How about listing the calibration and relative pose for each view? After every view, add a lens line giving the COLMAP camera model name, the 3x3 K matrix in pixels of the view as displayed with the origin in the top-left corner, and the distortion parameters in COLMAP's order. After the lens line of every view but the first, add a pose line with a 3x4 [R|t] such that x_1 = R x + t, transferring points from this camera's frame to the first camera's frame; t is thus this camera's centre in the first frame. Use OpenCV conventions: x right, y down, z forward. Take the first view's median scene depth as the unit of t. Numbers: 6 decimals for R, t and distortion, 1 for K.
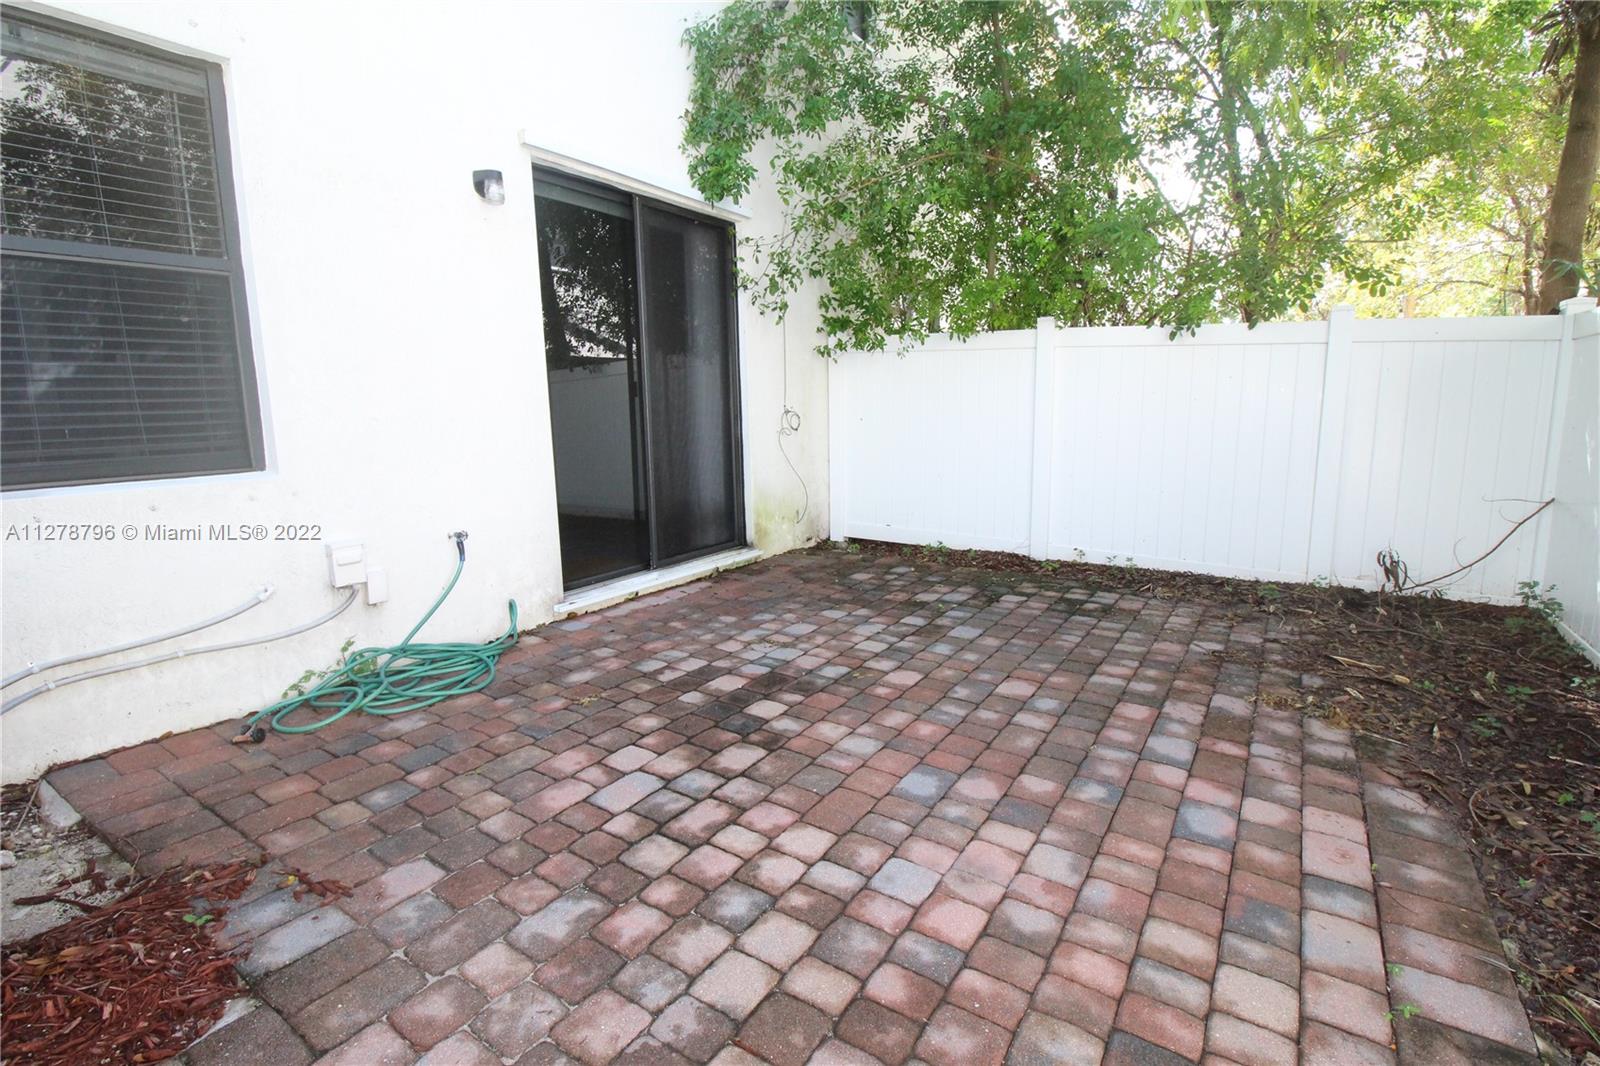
lens RADIAL K [[744.3, 0, 808.7], [0, 744.3, 521.5], [0, 0, 1]] dist [-0.000190, -0.011472]
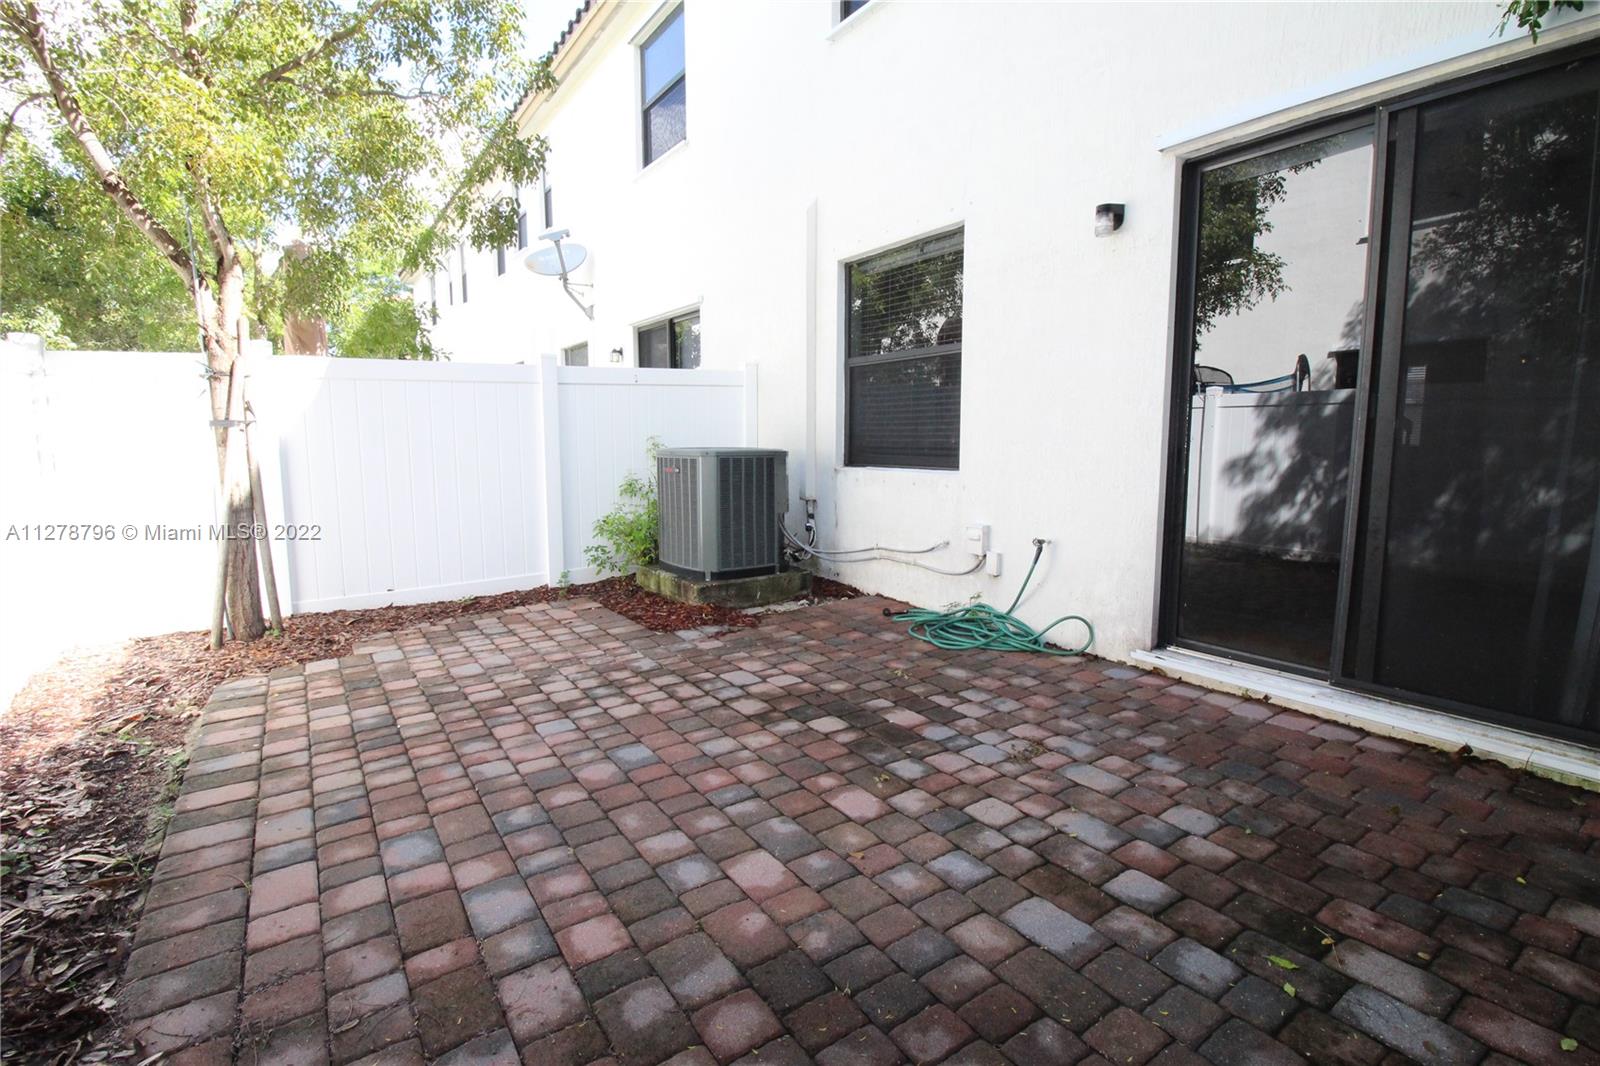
lens RADIAL K [[744.3, 0, 808.7], [0, 744.3, 521.5], [0, 0, 1]] dist [-0.000190, -0.011472]
pose [[-0.378066, 0.123956, -0.917442, 0.918820], [-0.136299, 0.972744, 0.187595, -0.228311], [0.915690, 0.195970, -0.350867, 1.345329]]
